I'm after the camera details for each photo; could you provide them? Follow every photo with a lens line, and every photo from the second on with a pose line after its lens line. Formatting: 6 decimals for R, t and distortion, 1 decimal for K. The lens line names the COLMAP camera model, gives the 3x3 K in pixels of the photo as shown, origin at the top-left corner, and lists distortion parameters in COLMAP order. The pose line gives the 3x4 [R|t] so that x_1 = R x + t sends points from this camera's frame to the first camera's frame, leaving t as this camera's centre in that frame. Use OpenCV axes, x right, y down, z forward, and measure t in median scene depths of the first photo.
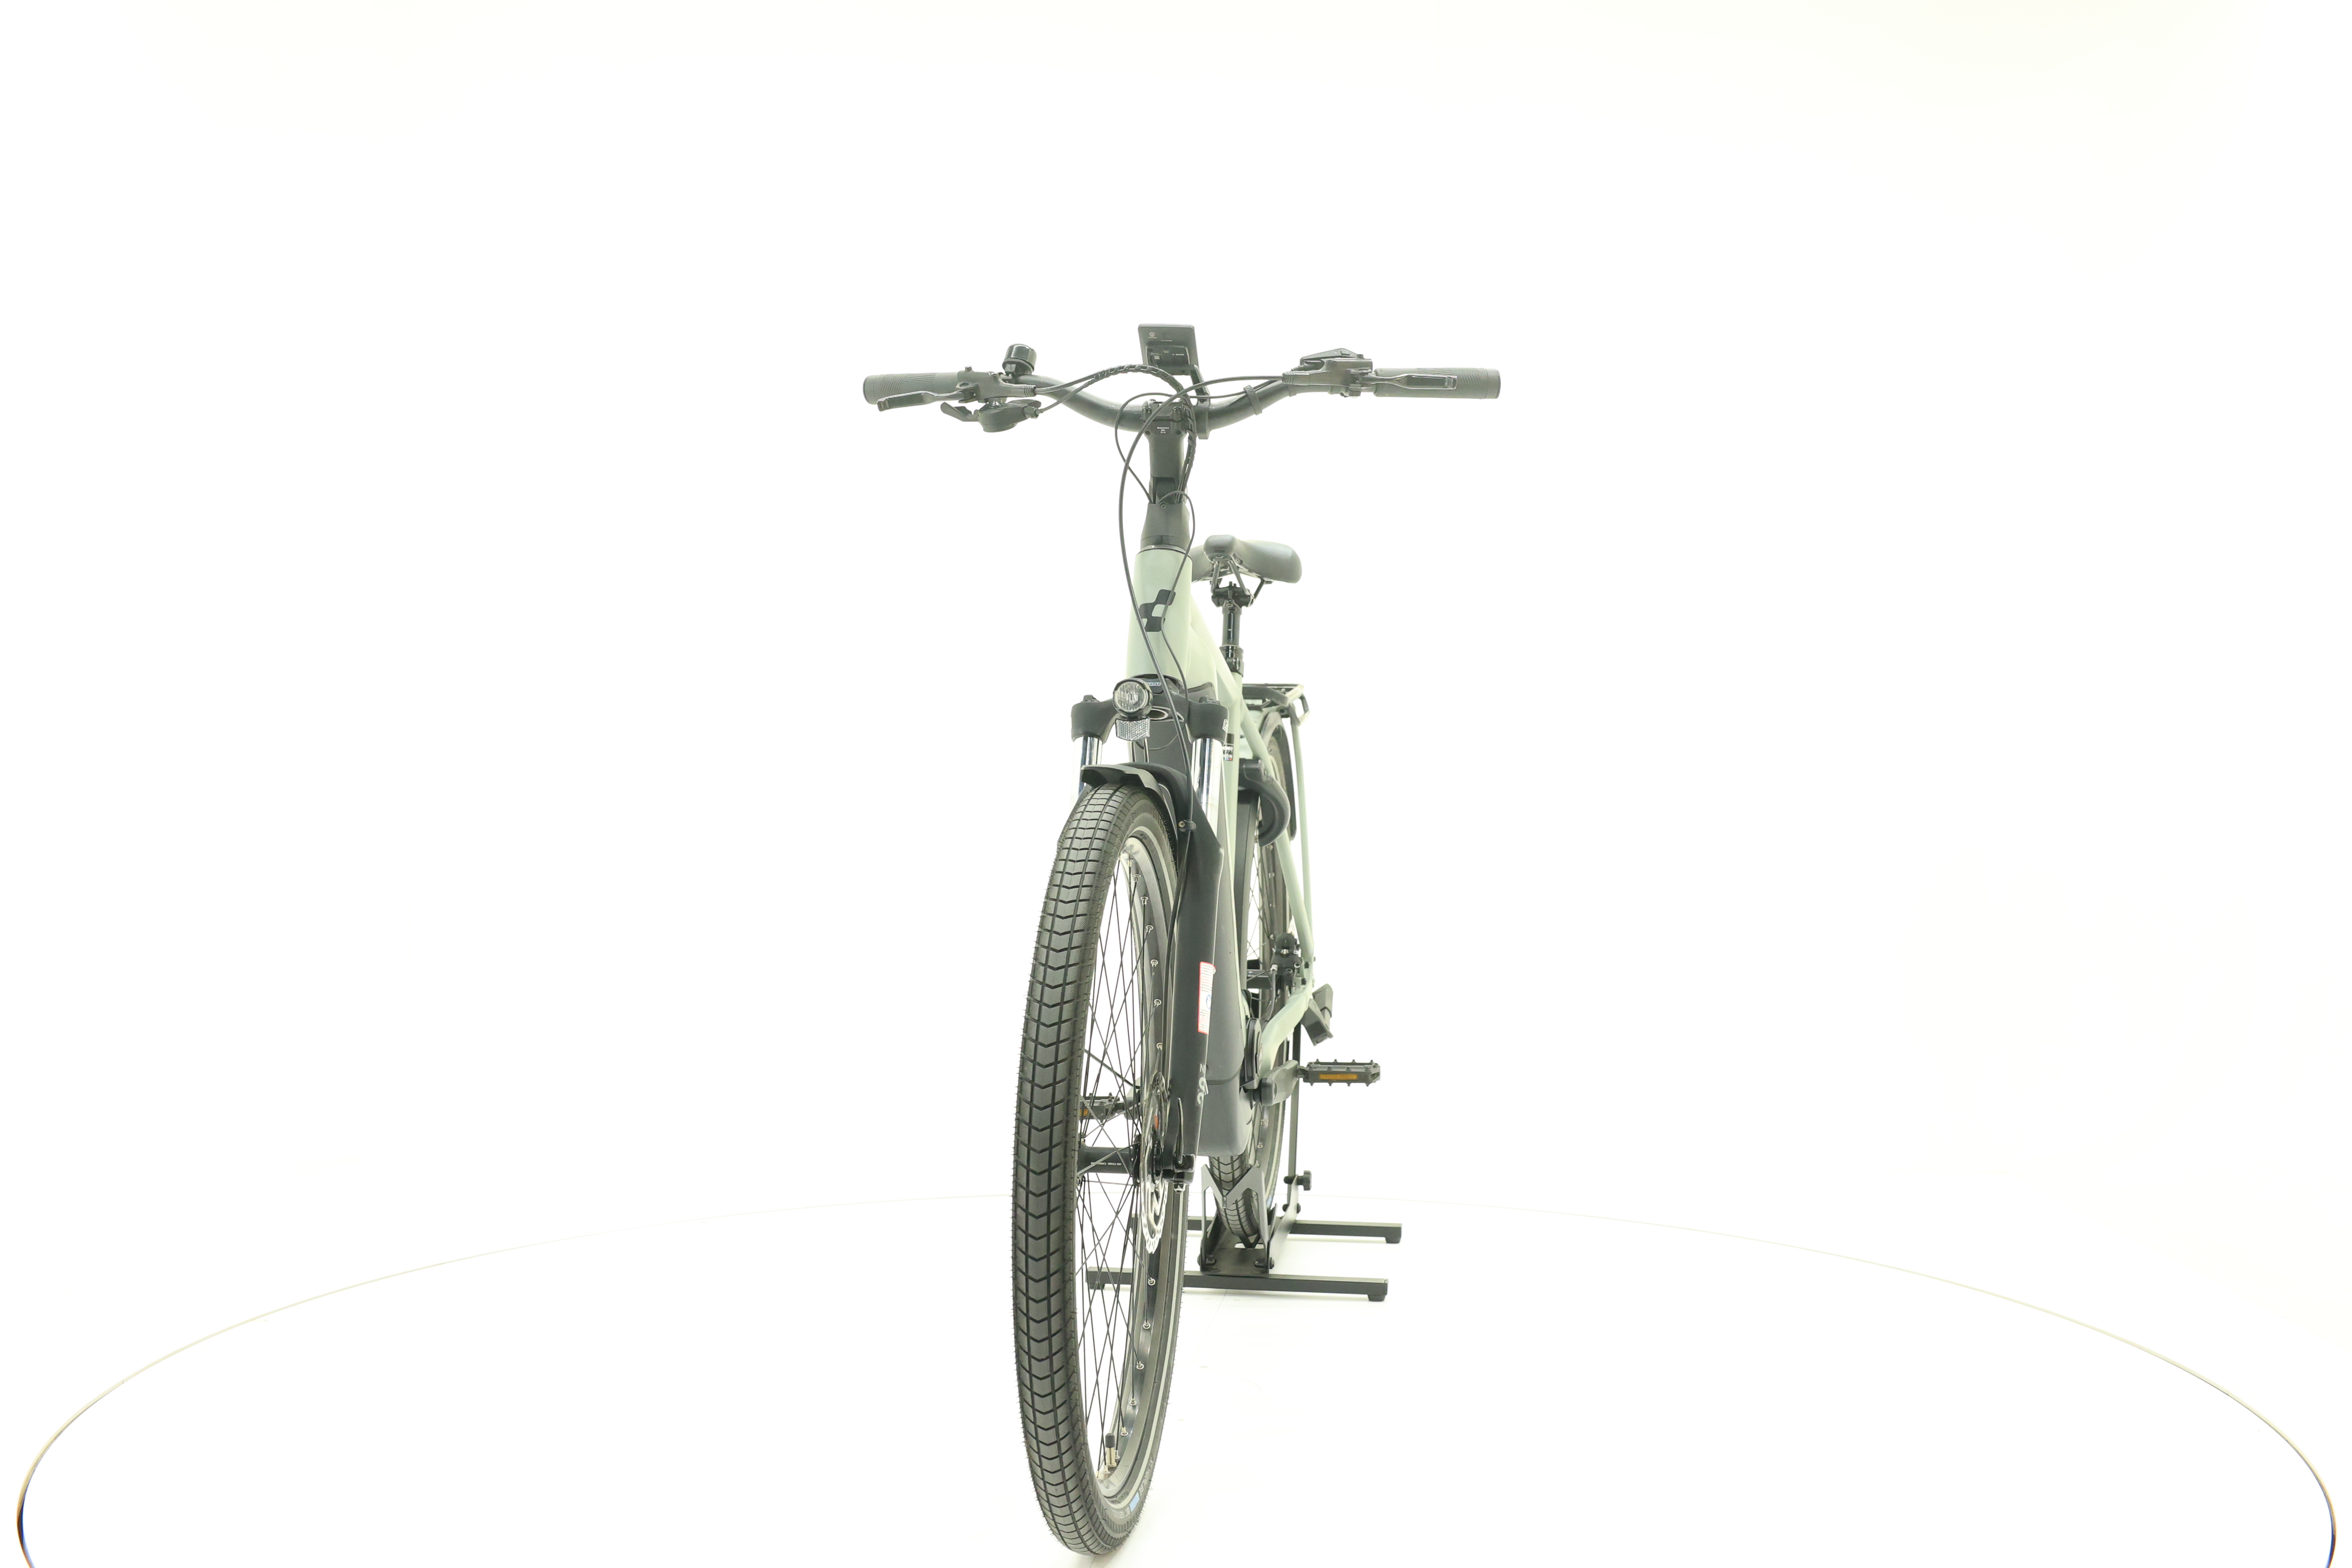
lens RADIAL K [[2497.8, 0, 1180.9], [0, 2497.8, 789.2], [0, 0, 1]] dist [-0.009191, 0.000000]
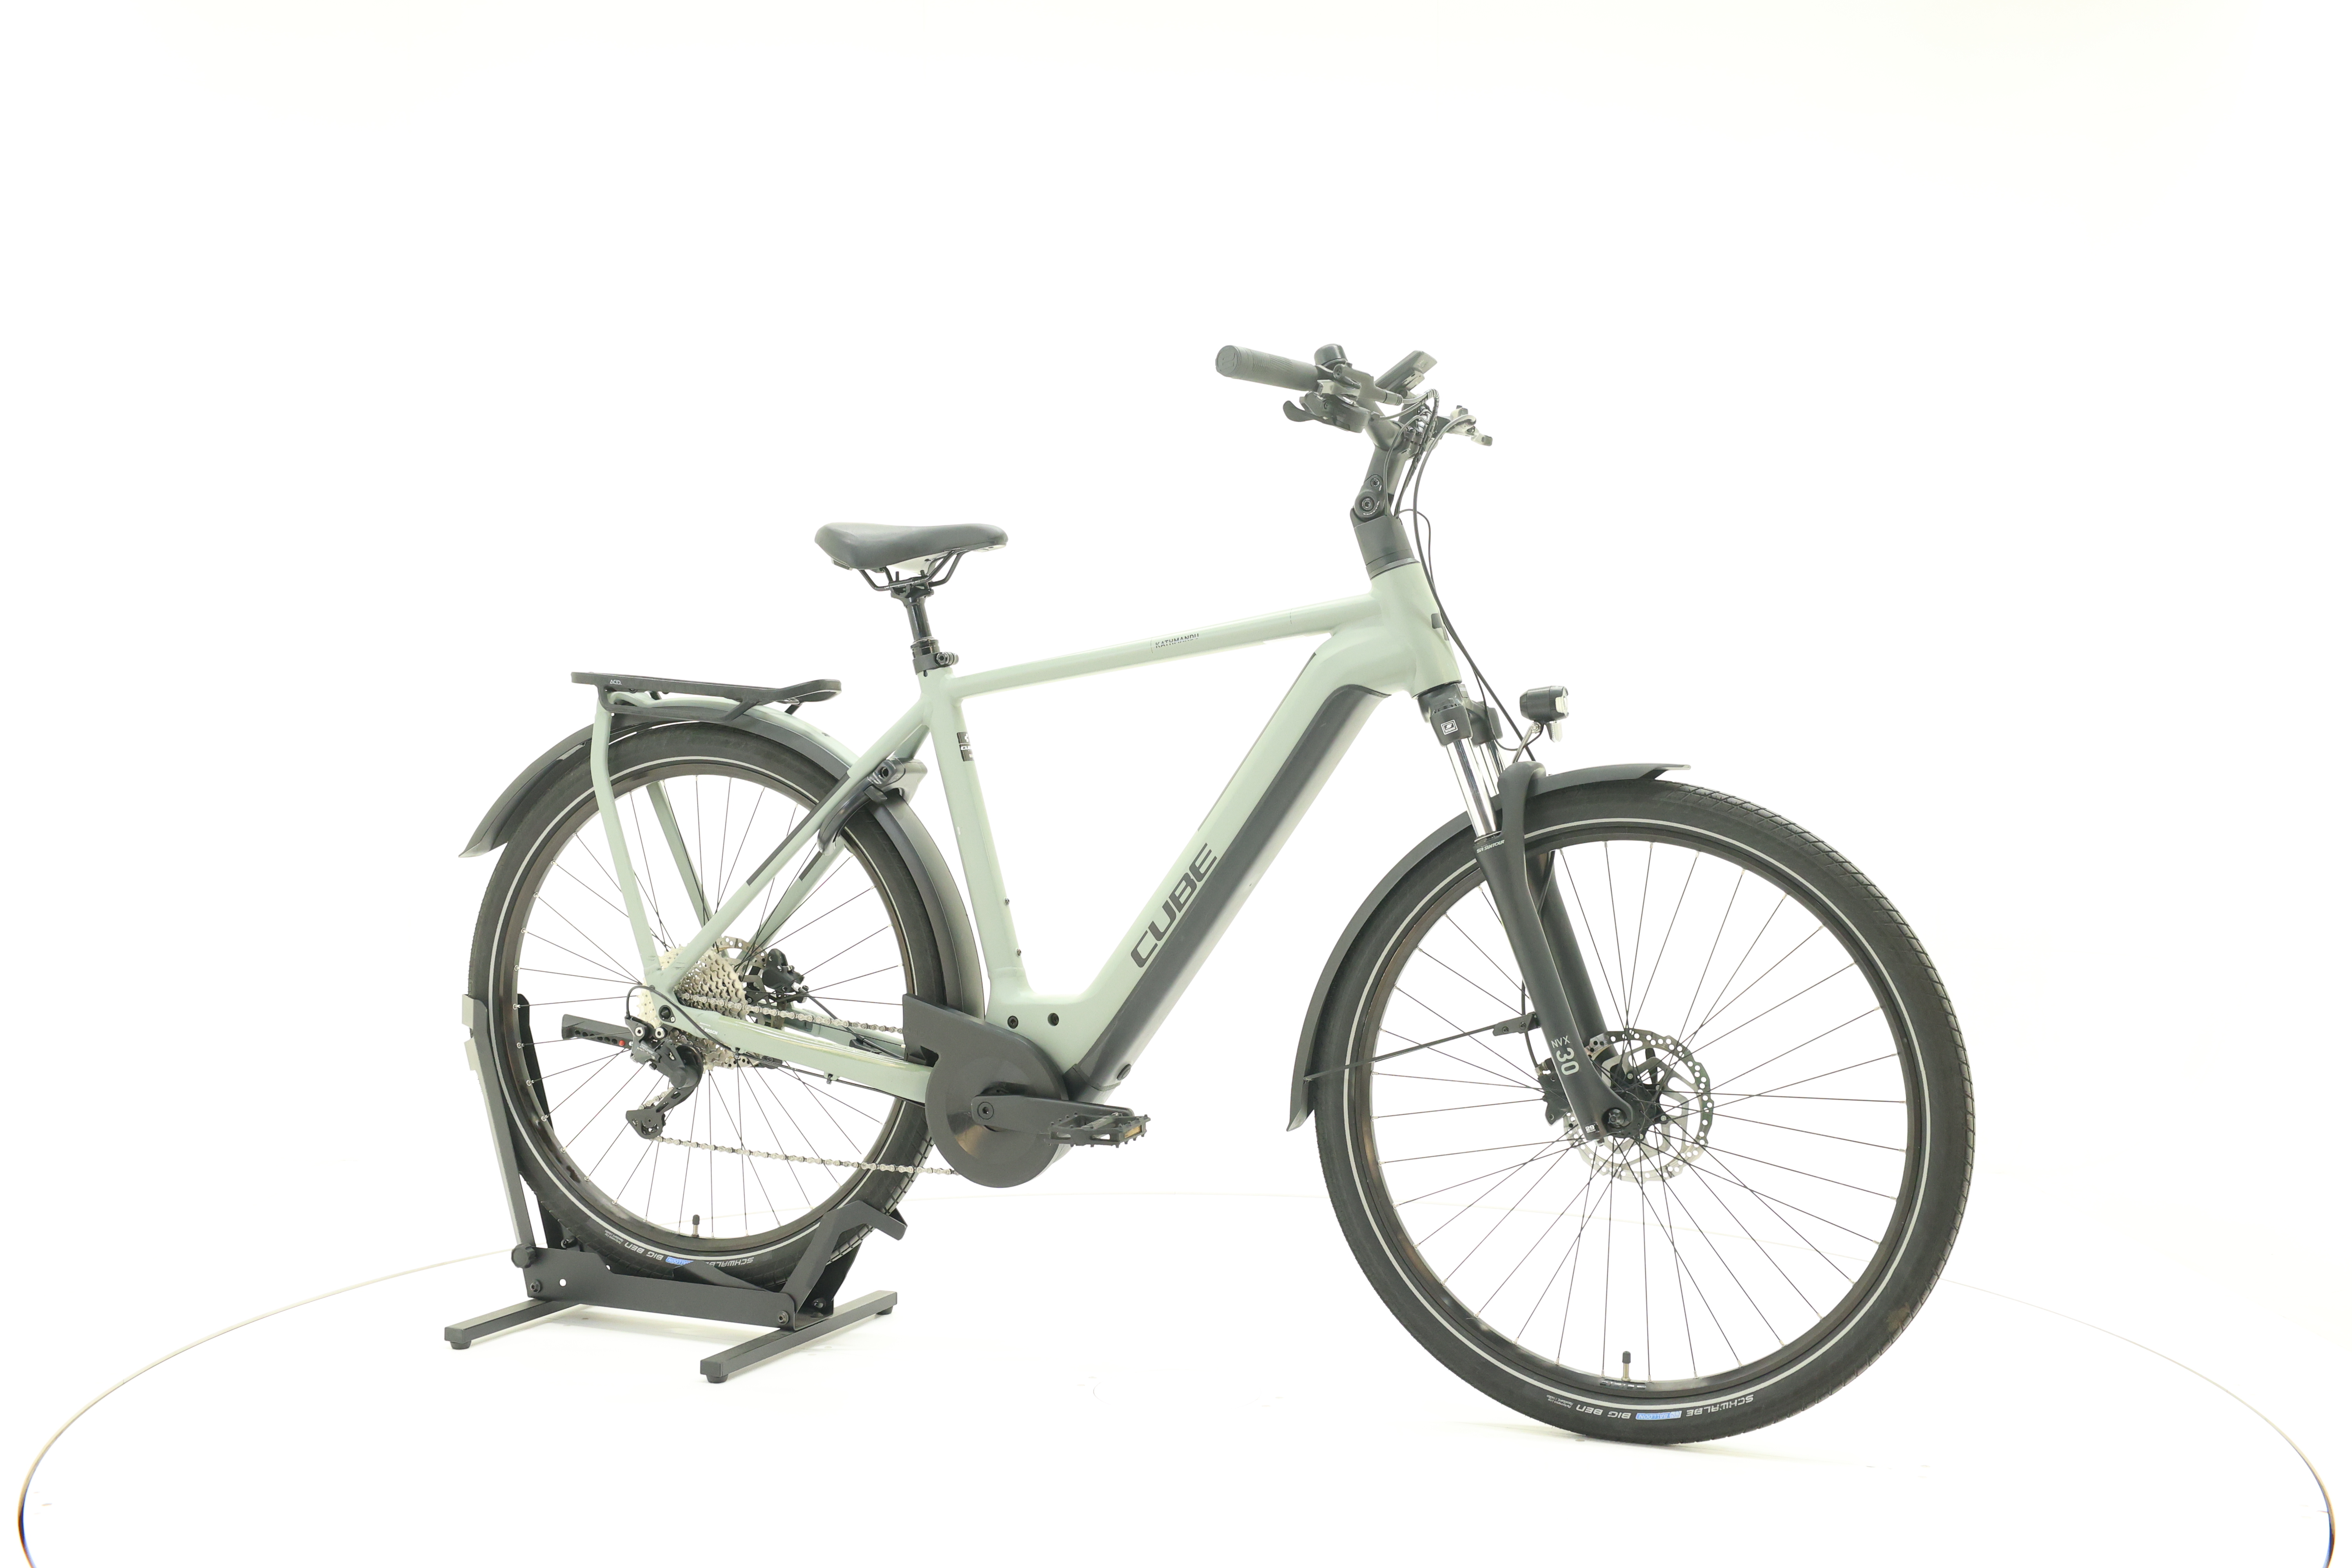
lens RADIAL K [[2497.8, 0, 1169.9], [0, 2497.8, 781.9], [0, 0, 1]] dist [-0.009191, 0.000000]
pose [[0.258014, -0.021710, 0.965897, -1.063870], [0.019233, 0.999665, 0.017331, -0.022282], [-0.965950, 0.014105, 0.258345, 0.819605]]
